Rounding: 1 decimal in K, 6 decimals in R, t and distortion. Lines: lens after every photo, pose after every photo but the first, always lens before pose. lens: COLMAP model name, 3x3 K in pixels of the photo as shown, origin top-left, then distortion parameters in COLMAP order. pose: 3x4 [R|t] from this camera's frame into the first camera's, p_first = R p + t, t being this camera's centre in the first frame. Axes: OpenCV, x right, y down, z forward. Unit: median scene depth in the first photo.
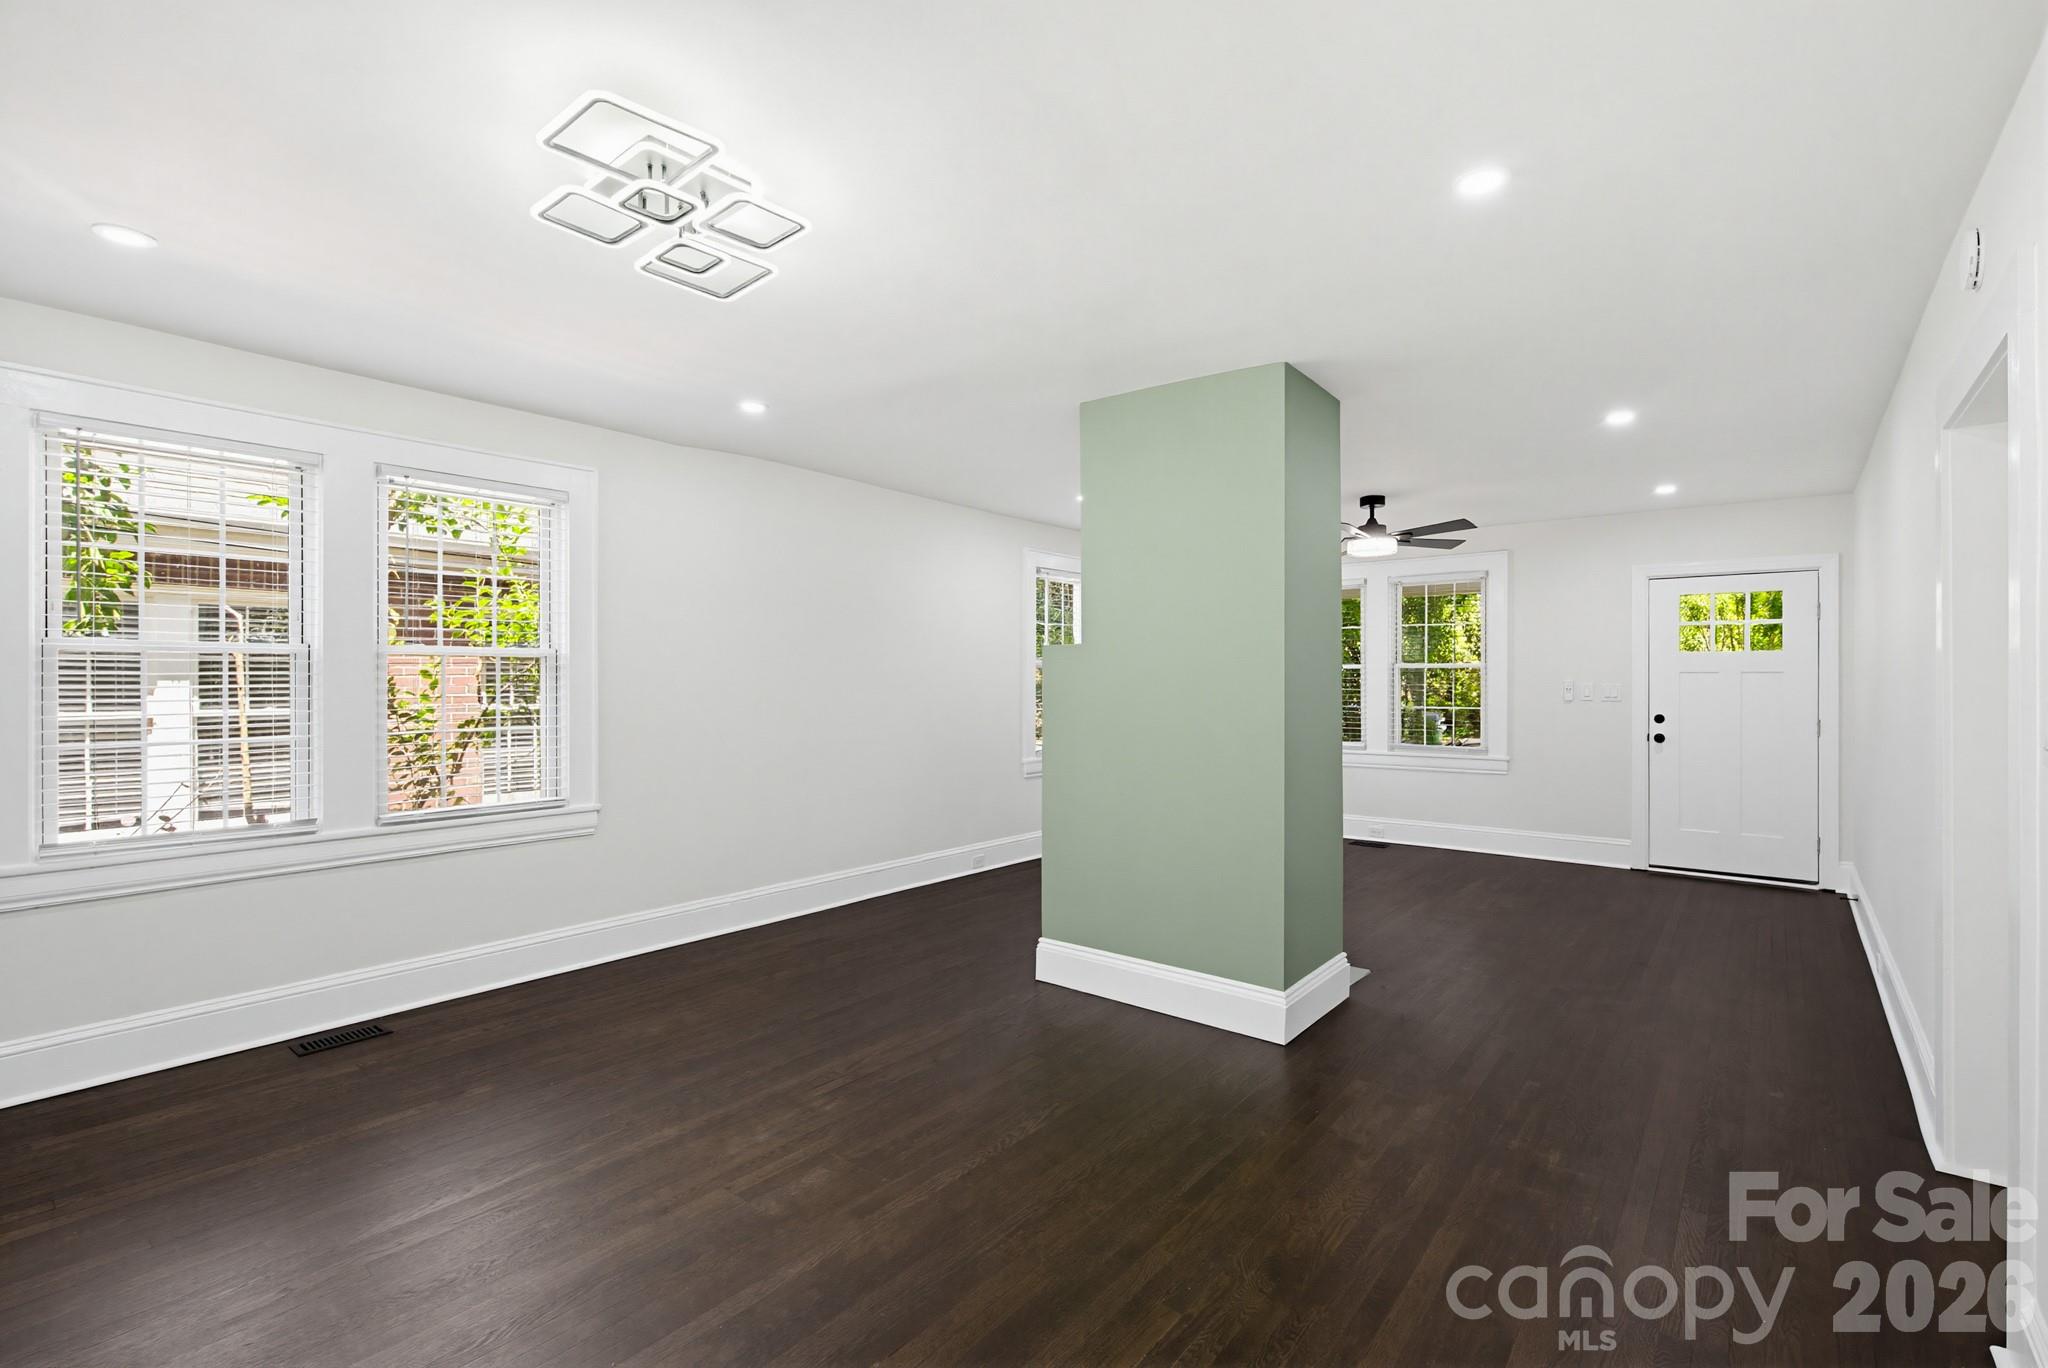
lens RADIAL K [[944.4, 0, 1029.6], [0, 944.4, 670.7], [0, 0, 1]] dist [0.010292, -0.005177]
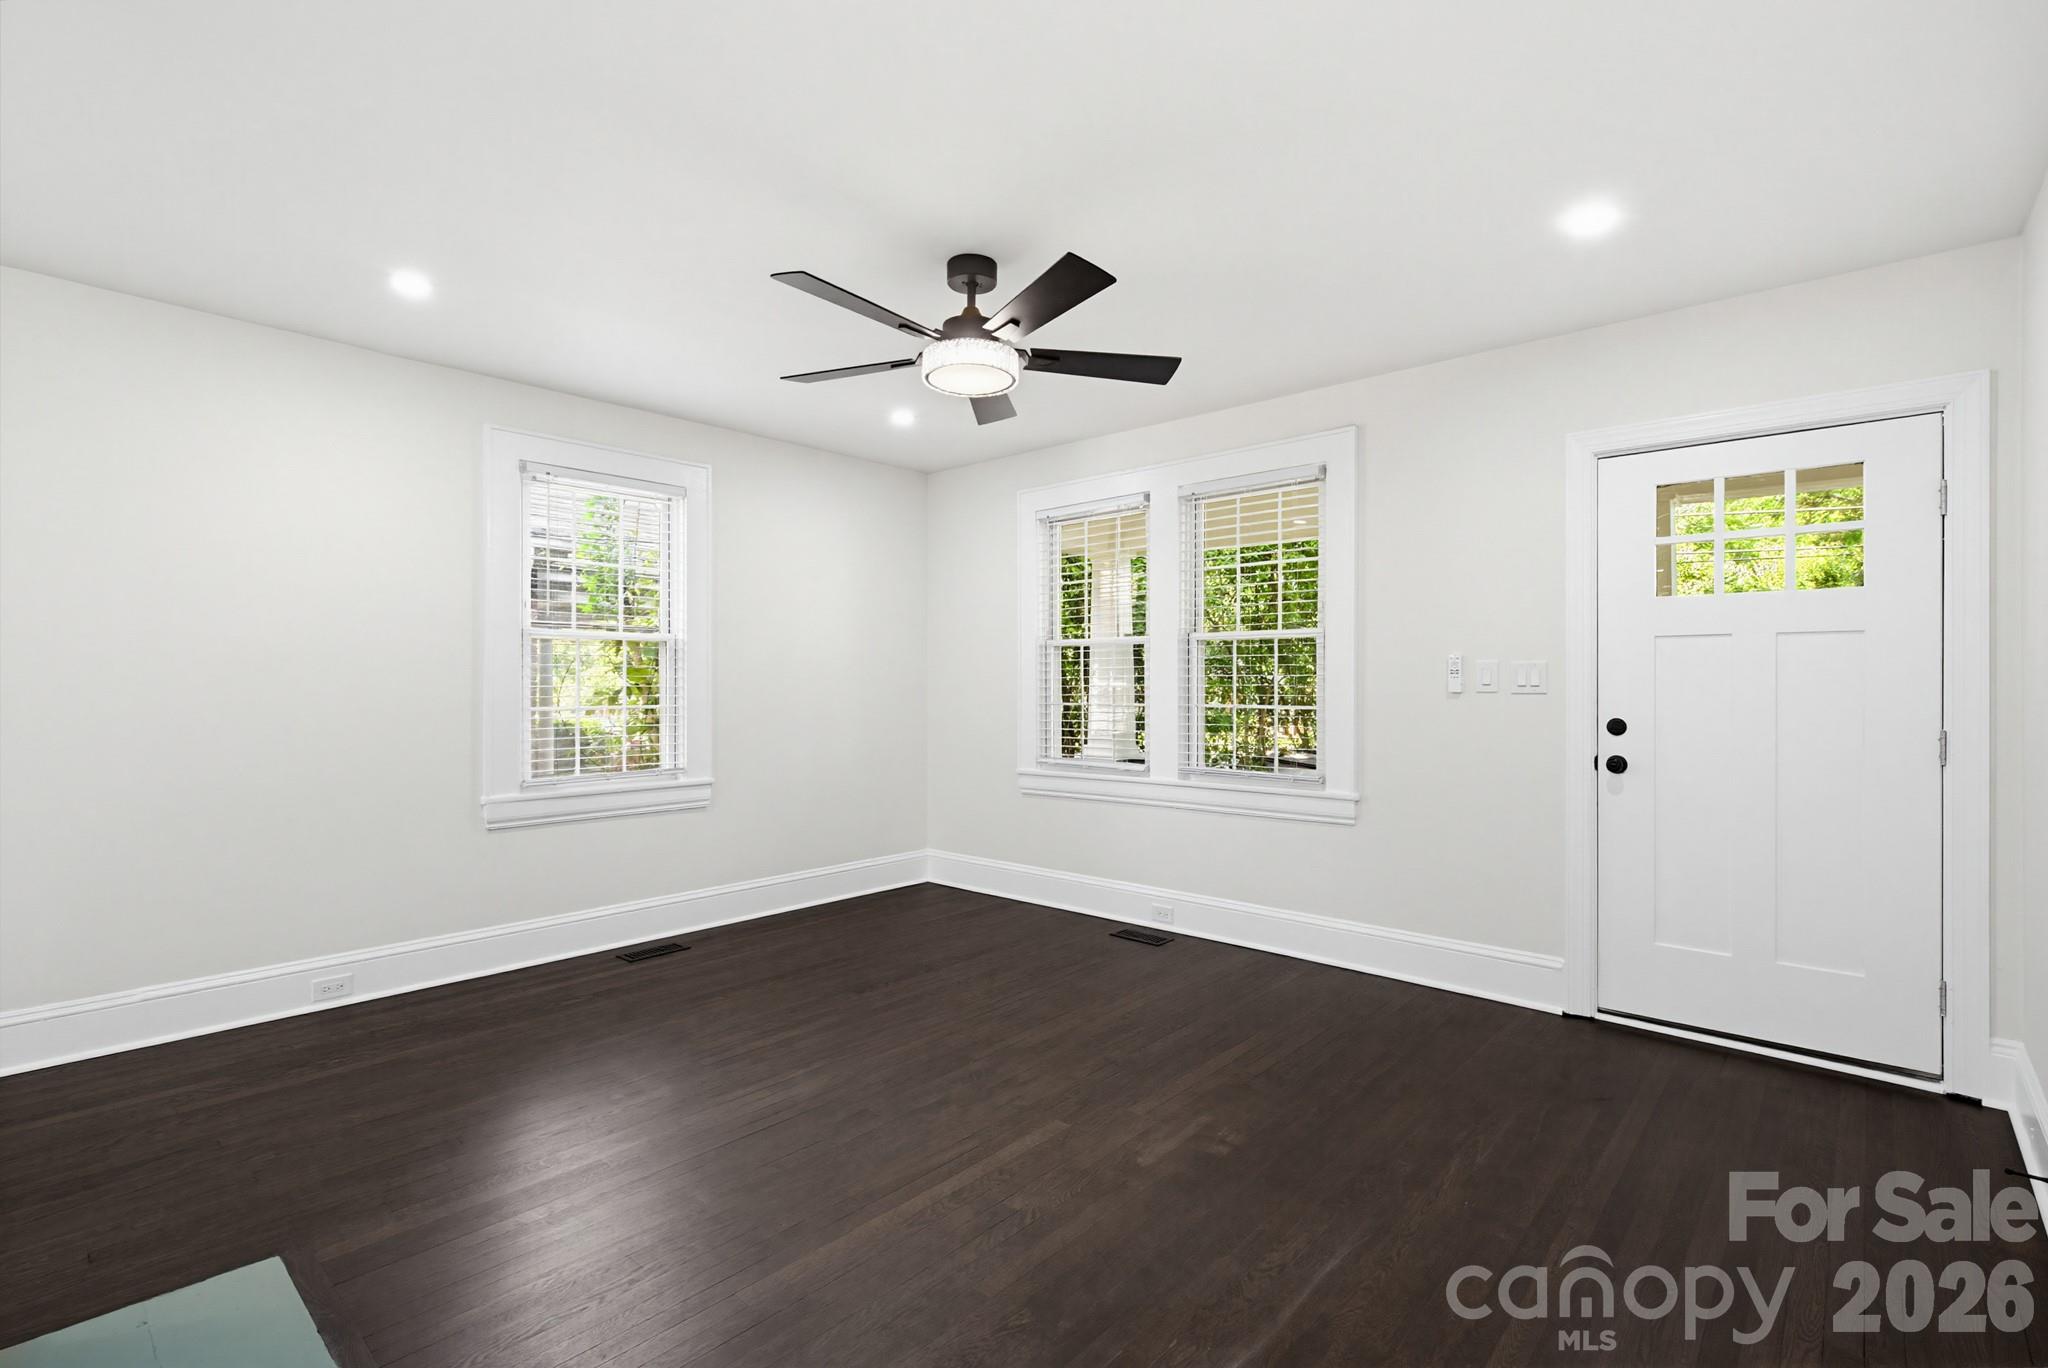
lens RADIAL K [[944.4, 0, 1036.3], [0, 944.4, 677.6], [0, 0, 1]] dist [0.010292, -0.005177]
pose [[0.998821, -0.001359, -0.048534, 0.394193], [0.001609, 0.999986, 0.005122, 0.021791], [0.048527, -0.005195, 0.998808, 0.494553]]
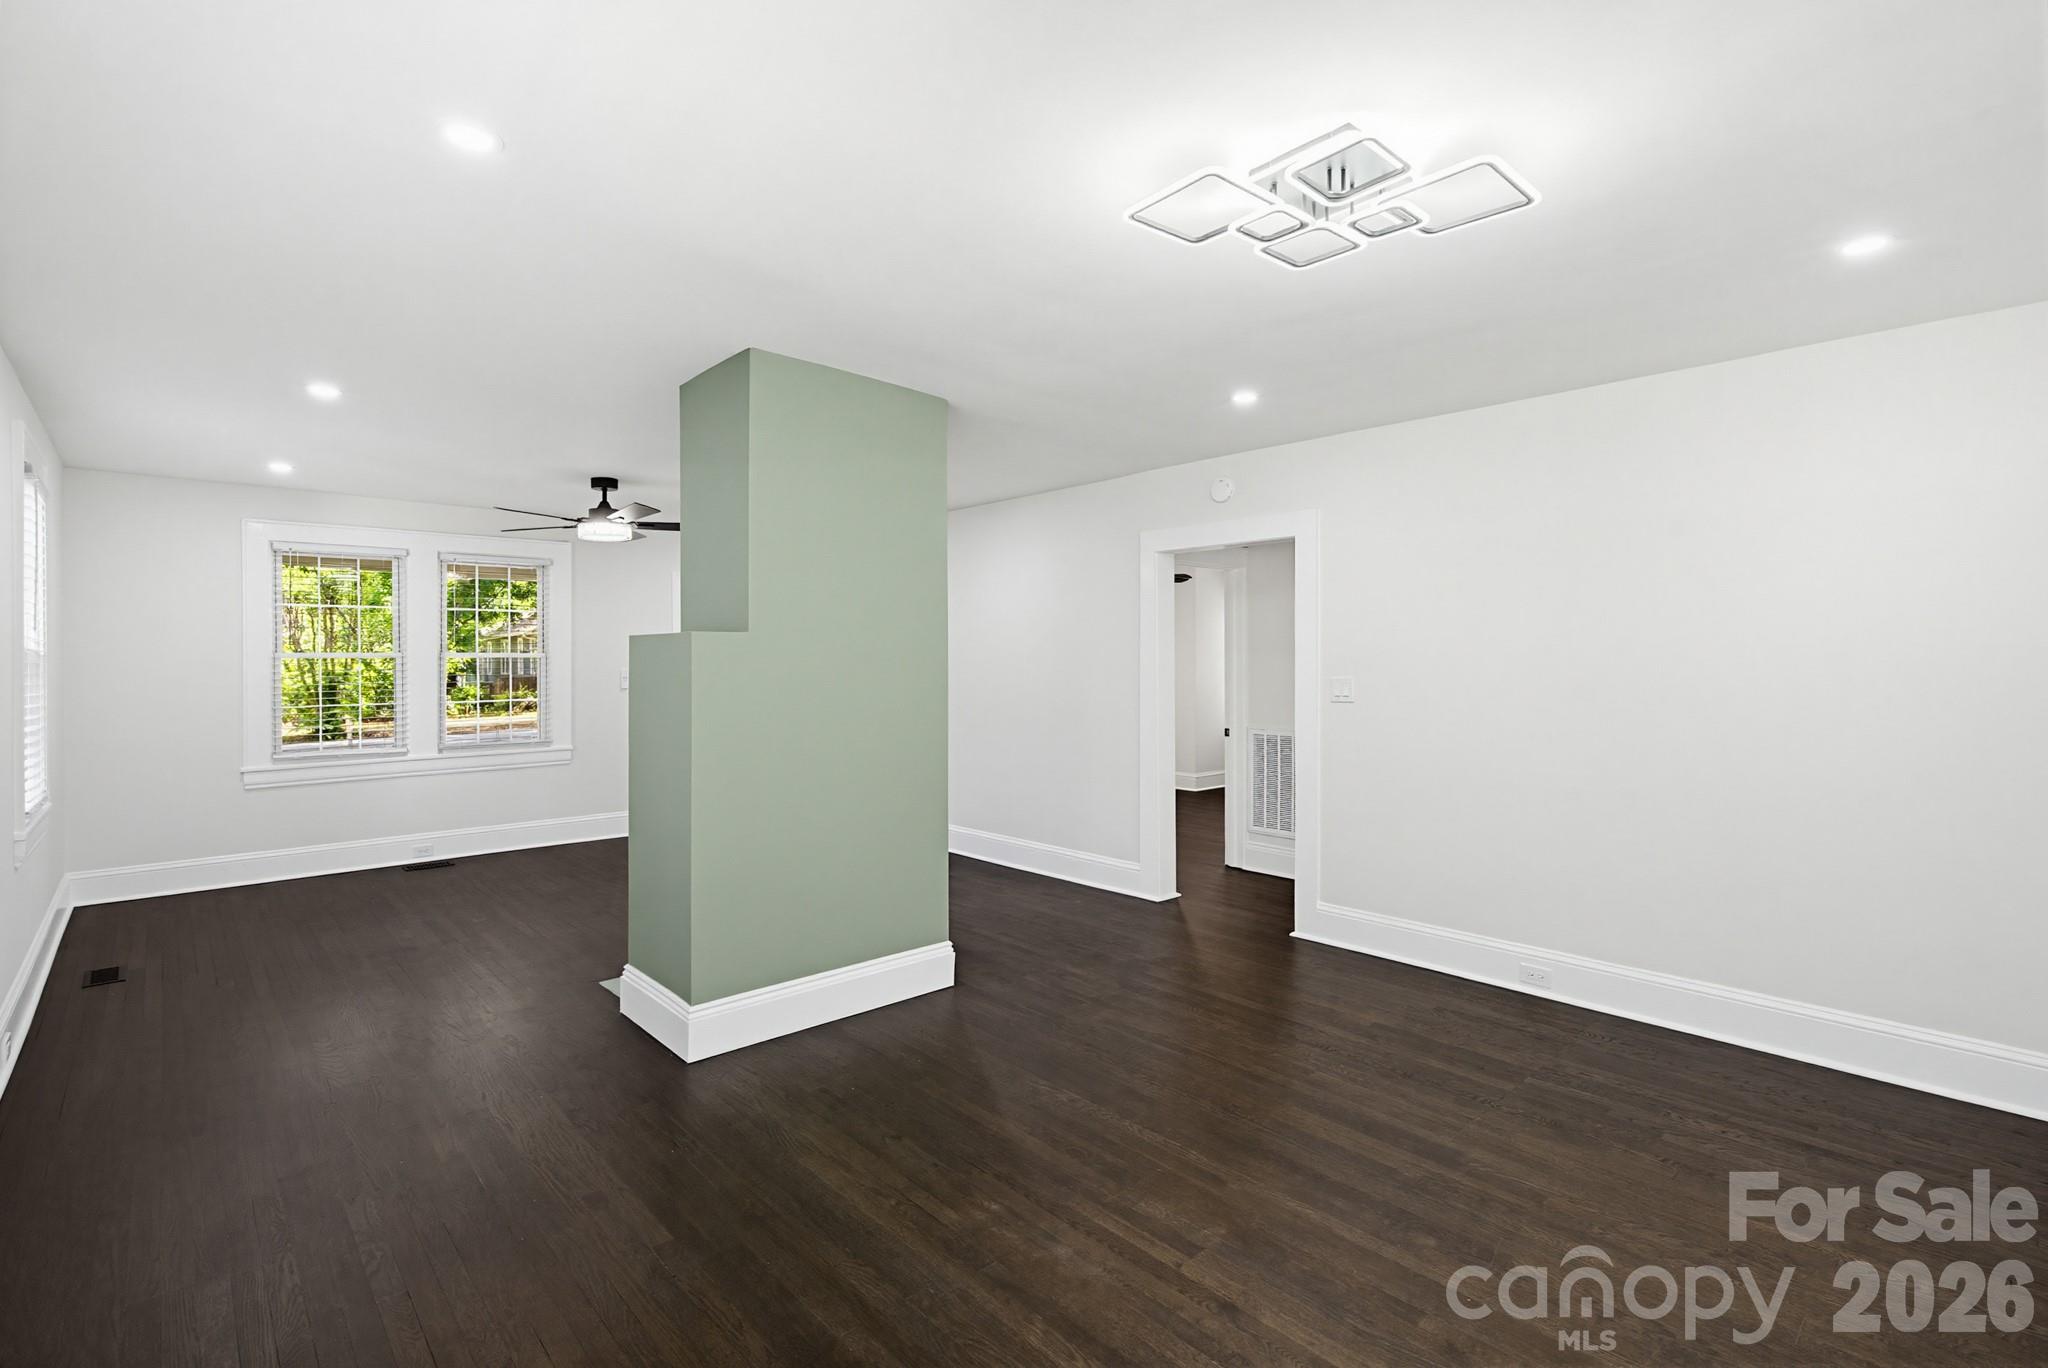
lens RADIAL K [[944.4, 0, 1034.3], [0, 944.4, 668.5], [0, 0, 1]] dist [0.010292, -0.005177]
pose [[0.152191, -0.011210, 0.988288, -0.488505], [-0.004123, 0.999920, 0.011977, -0.007005], [-0.988343, -0.005897, 0.152132, 0.407499]]
